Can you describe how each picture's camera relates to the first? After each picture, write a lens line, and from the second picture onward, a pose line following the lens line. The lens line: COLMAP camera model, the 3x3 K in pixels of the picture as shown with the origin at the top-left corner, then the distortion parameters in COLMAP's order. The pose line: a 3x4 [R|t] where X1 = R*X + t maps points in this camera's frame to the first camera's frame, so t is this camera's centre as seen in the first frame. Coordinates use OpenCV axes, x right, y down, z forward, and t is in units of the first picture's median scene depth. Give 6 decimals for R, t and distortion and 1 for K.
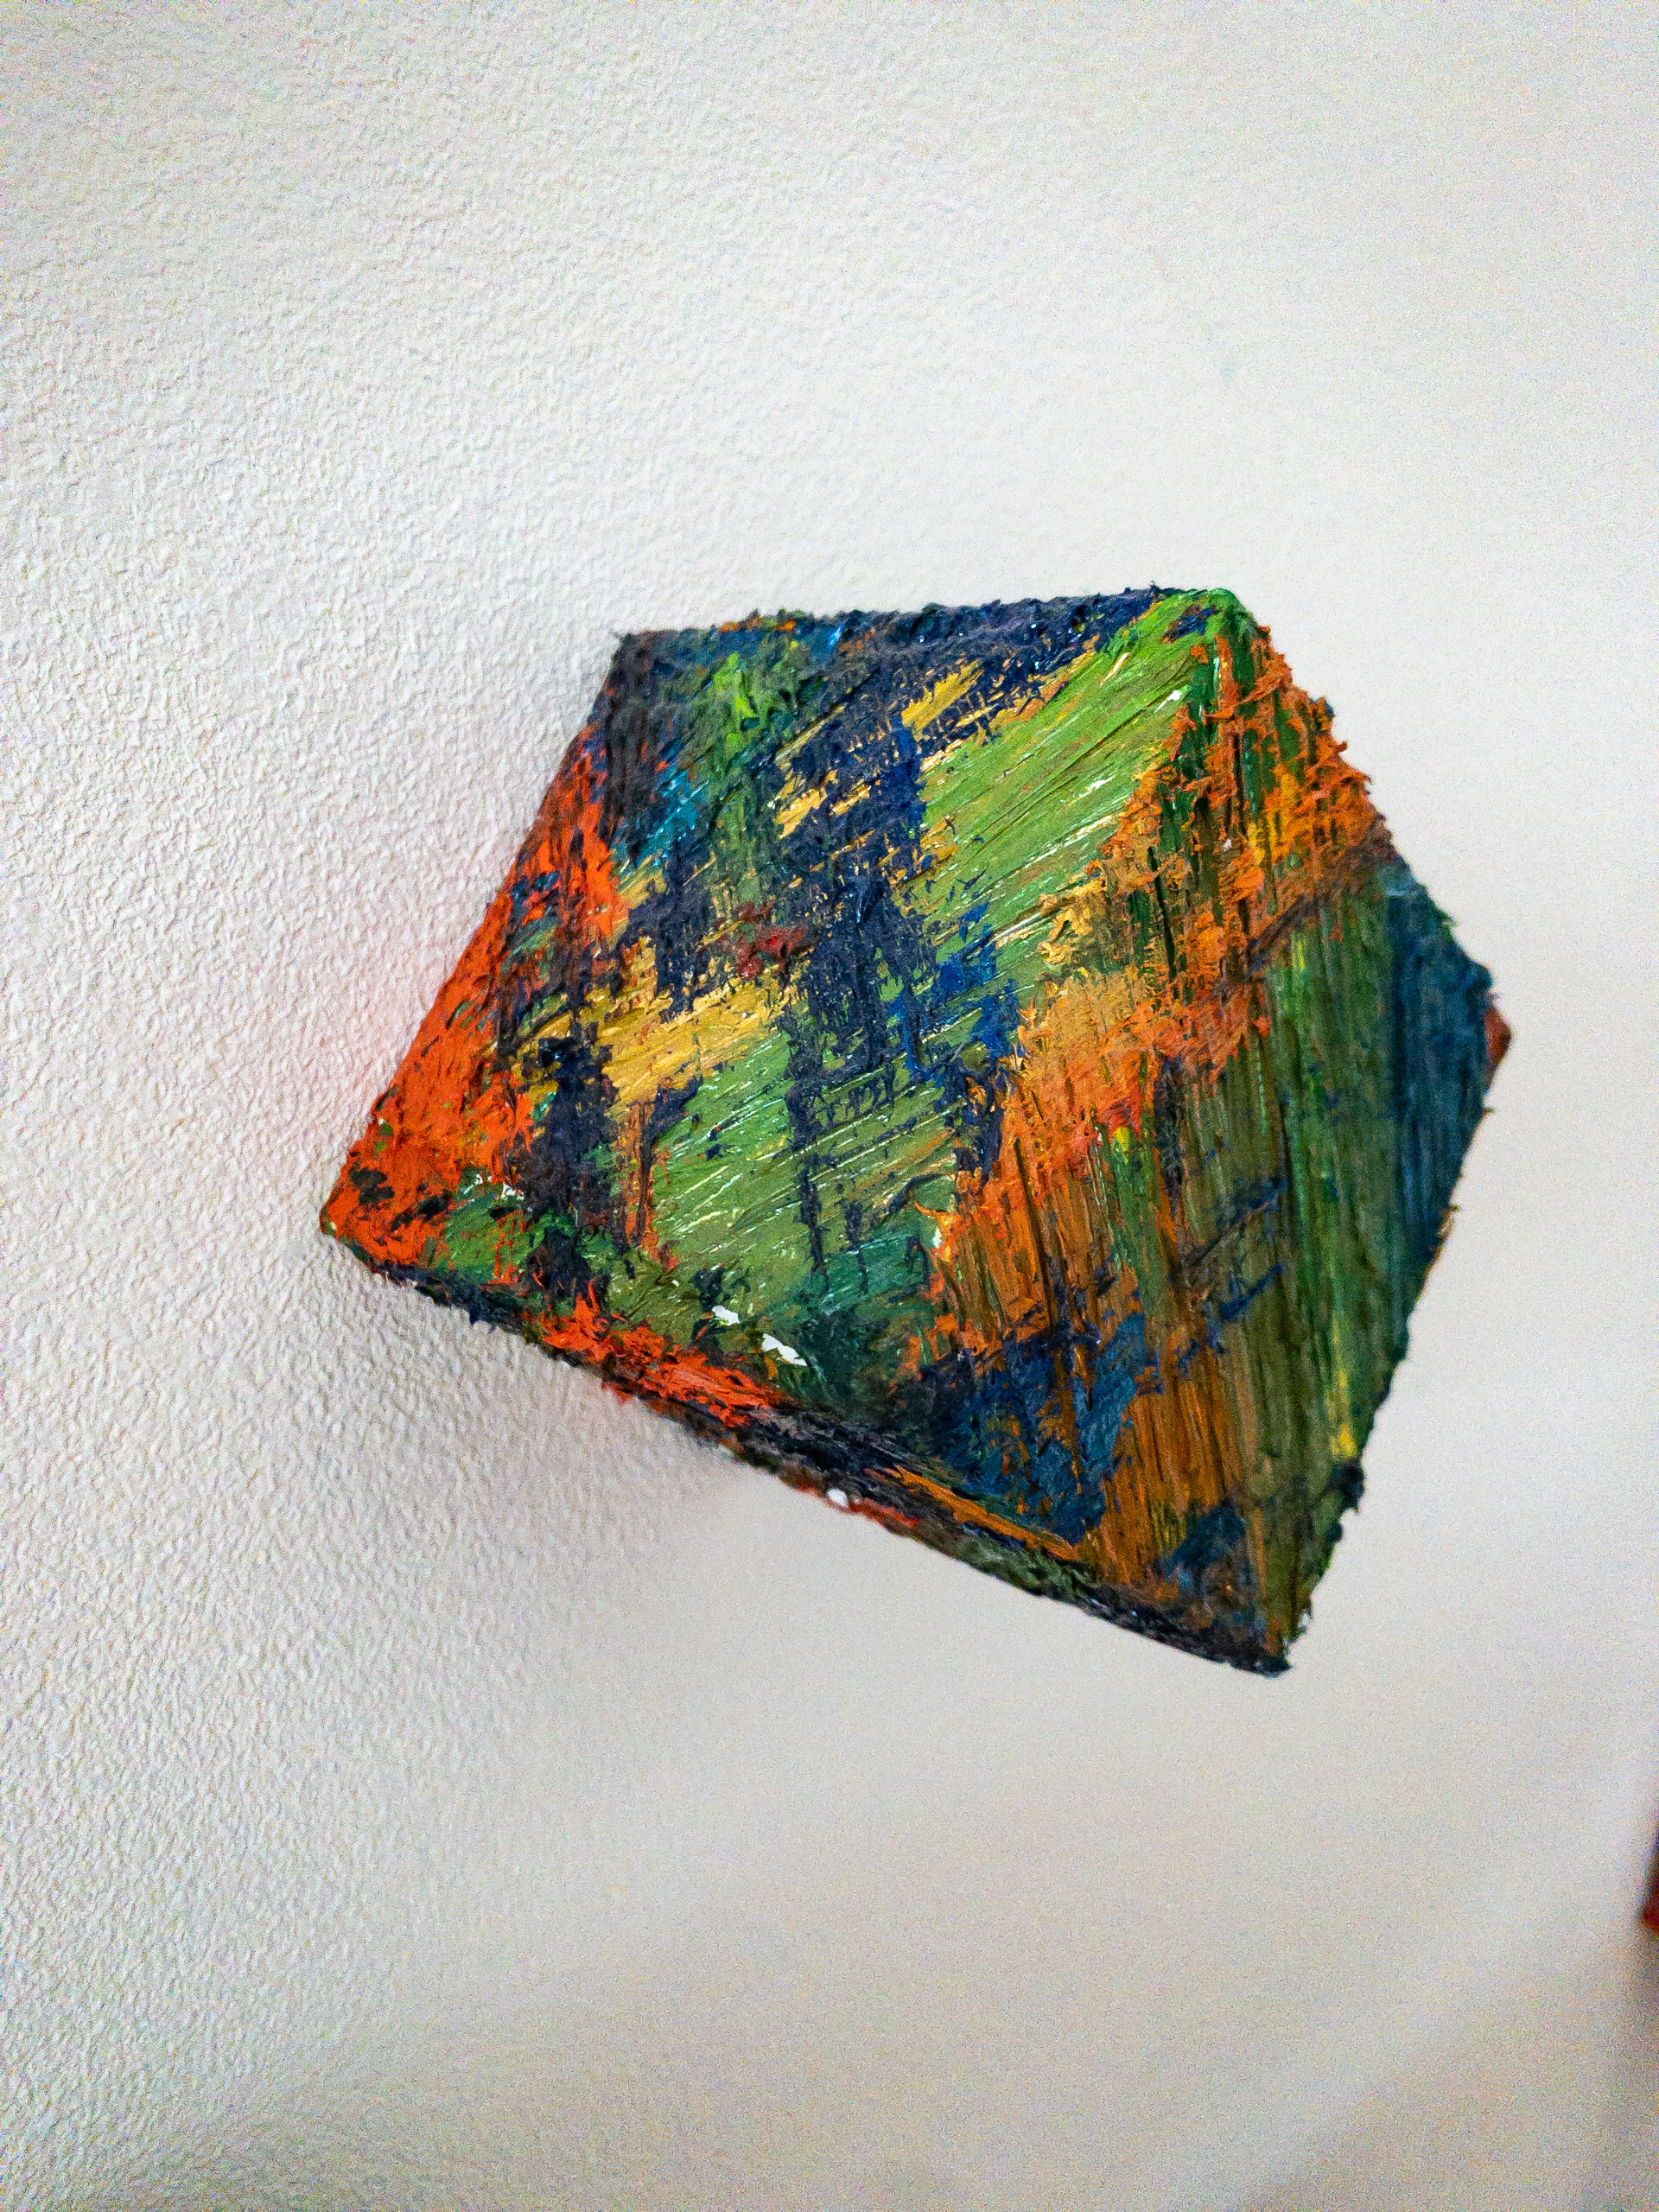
lens RADIAL K [[1694.1, 0, 827.6], [0, 1694.1, 1109.6], [0, 0, 1]] dist [-0.010166, -0.000994]
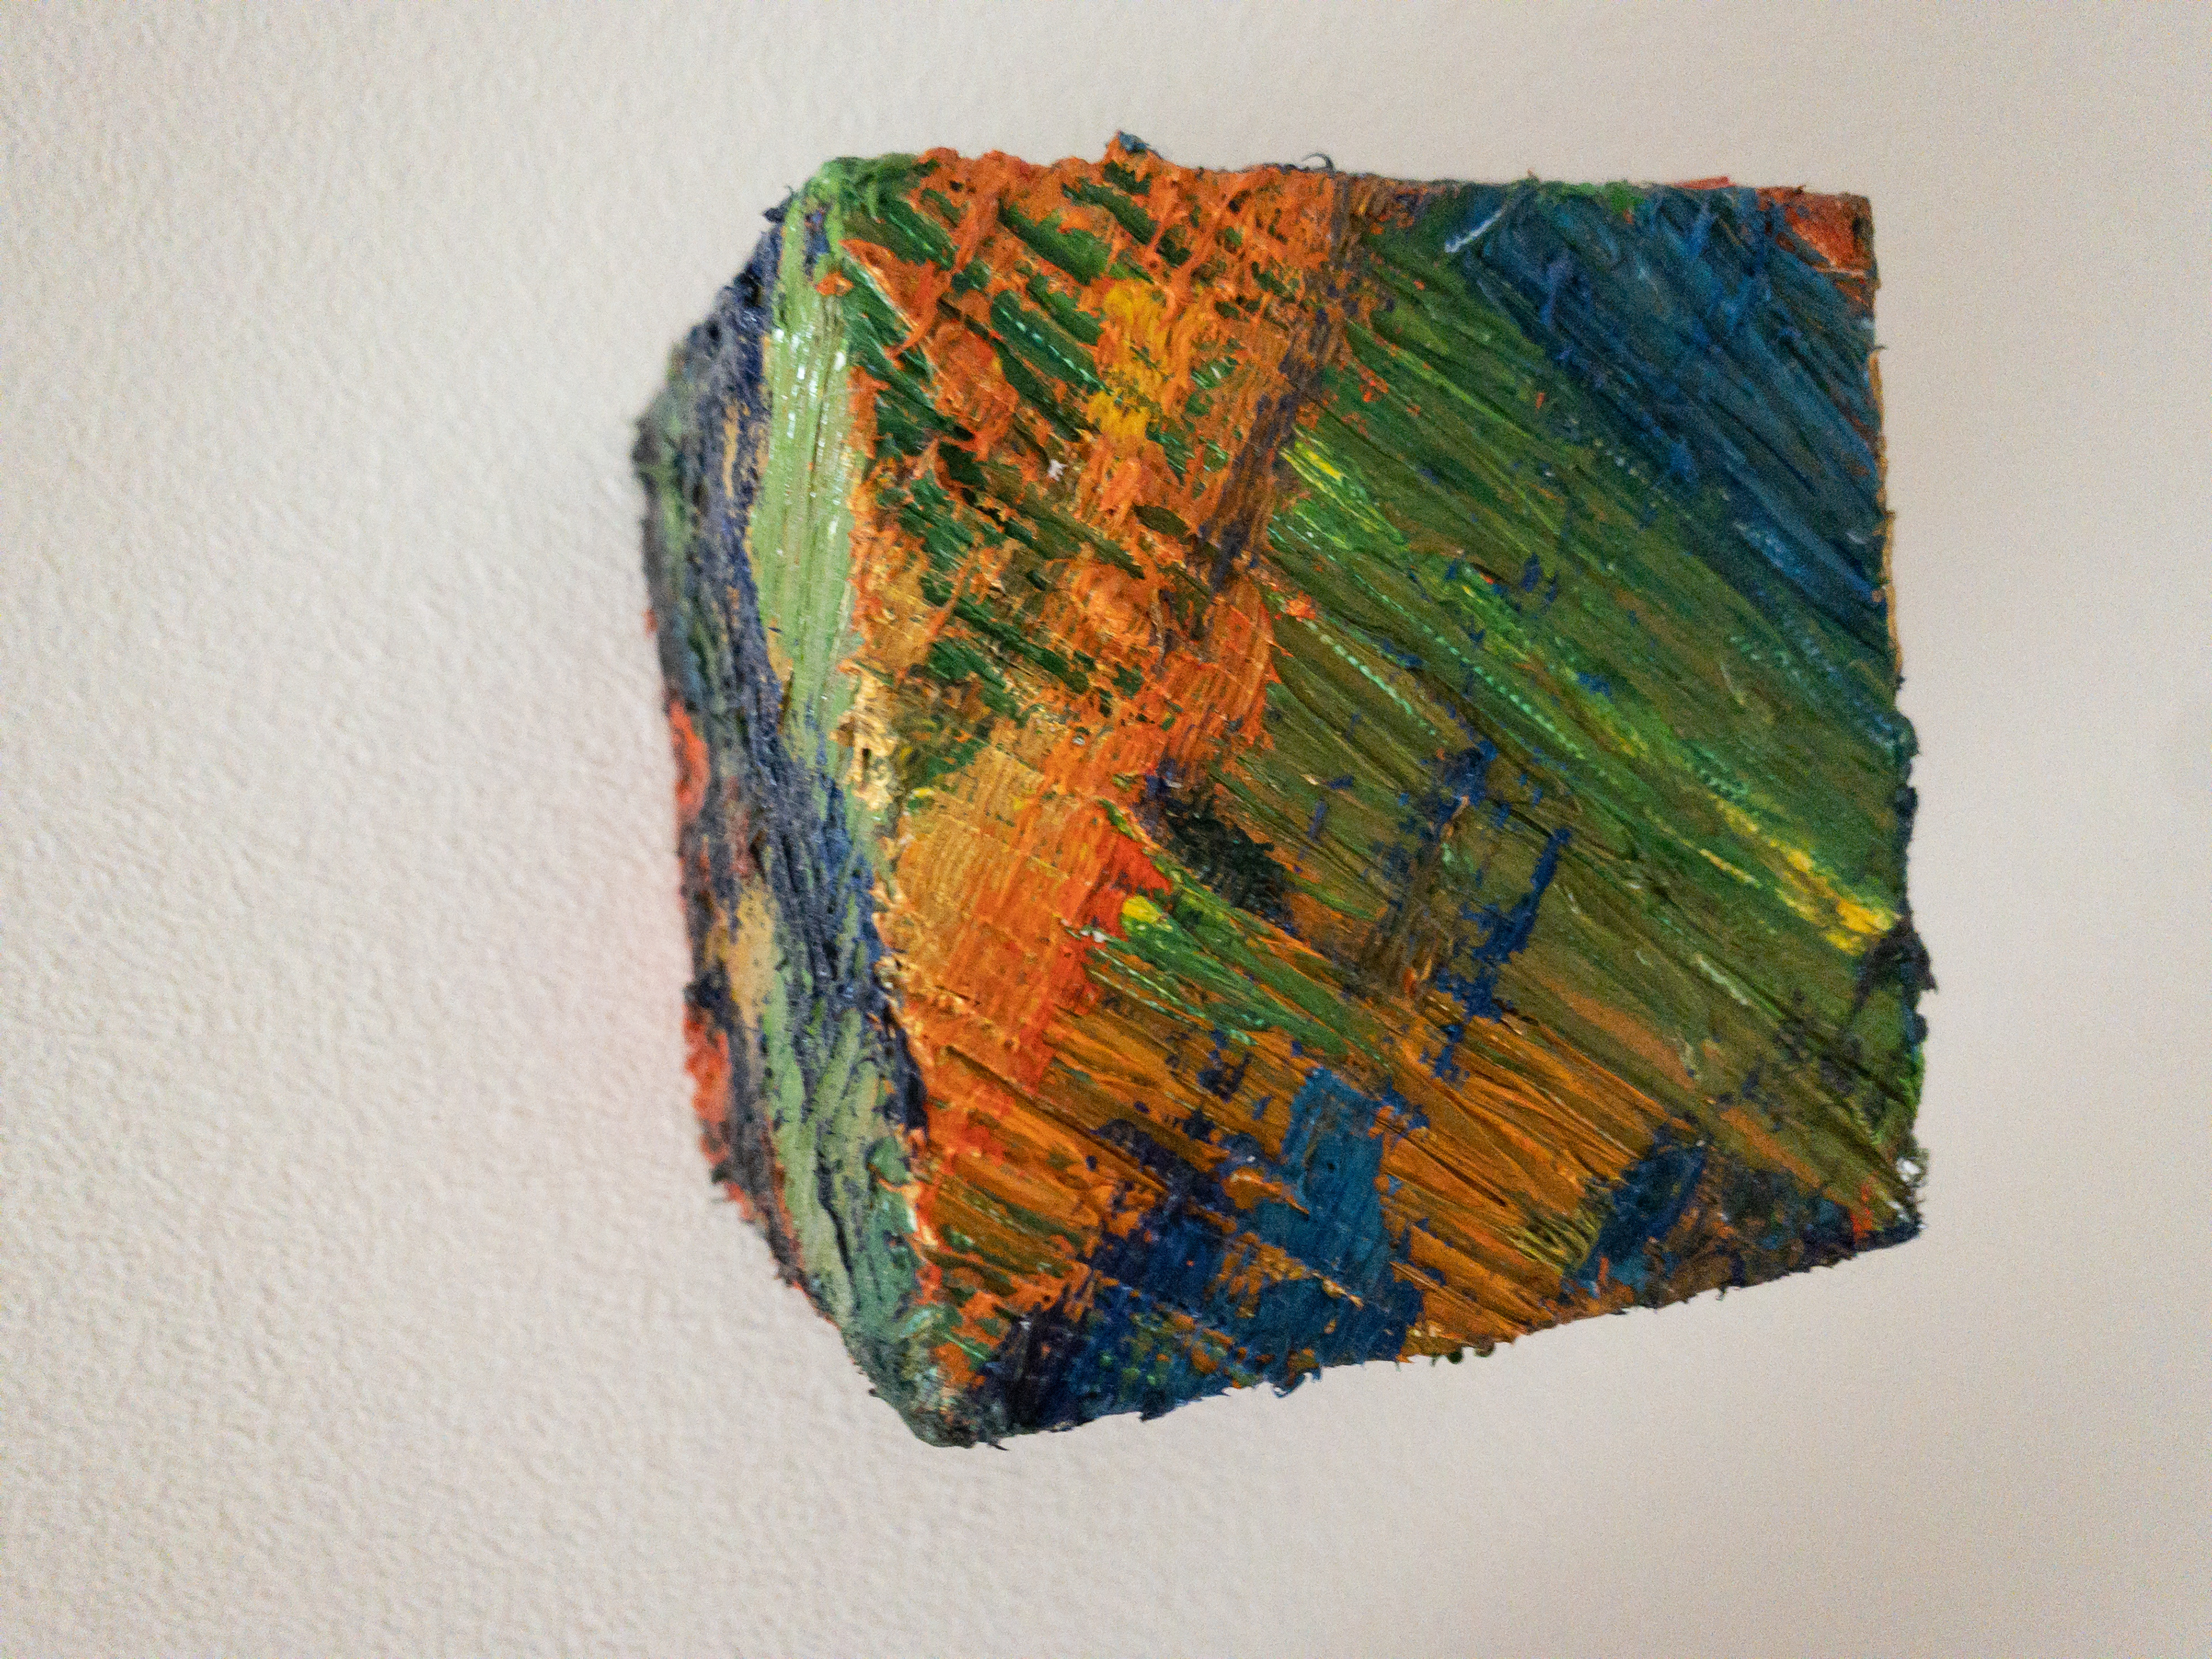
lens RADIAL K [[1694.1, 0, 1103.7], [0, 1694.1, 826.2], [0, 0, 1]] dist [-0.010166, -0.000994]
pose [[0.763236, -0.430299, -0.481989, 0.515591], [0.537451, 0.836865, 0.103943, -0.095601], [0.358633, -0.338379, 0.869990, 0.357984]]
